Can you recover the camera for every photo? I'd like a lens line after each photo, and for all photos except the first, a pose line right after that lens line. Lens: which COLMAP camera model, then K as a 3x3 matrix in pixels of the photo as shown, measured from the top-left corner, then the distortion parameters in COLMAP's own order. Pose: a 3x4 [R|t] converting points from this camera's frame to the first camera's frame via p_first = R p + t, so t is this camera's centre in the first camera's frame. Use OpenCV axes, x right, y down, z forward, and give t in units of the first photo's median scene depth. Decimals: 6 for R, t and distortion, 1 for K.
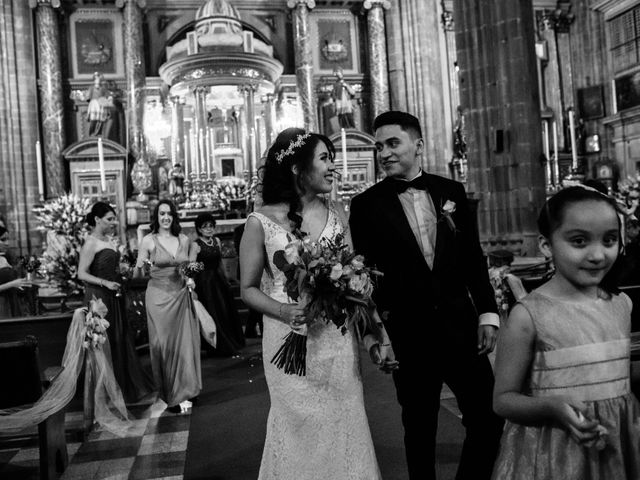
lens RADIAL K [[881.1, 0, 320.0], [0, 881.1, 240.0], [0, 0, 1]] dist [0.006475, 0.091071]
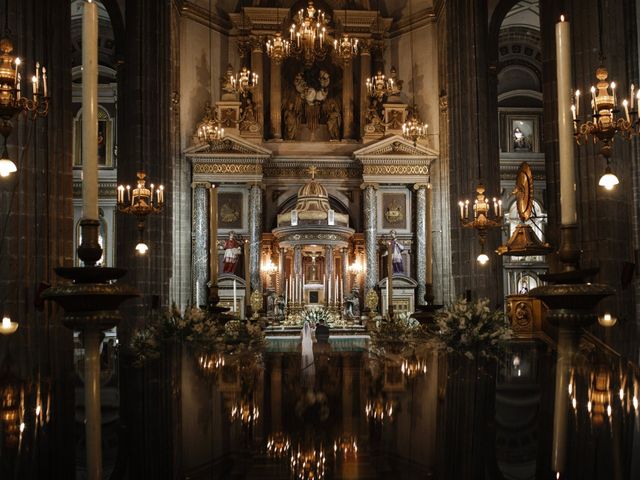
lens RADIAL K [[881.1, 0, 320.0], [0, 881.1, 240.0], [0, 0, 1]] dist [0.006475, 0.091071]
pose [[0.993081, 0.037384, -0.111319, 0.066566], [-0.050476, 0.991823, -0.117213, -0.003797], [0.106027, 0.122020, 0.986848, -0.467187]]
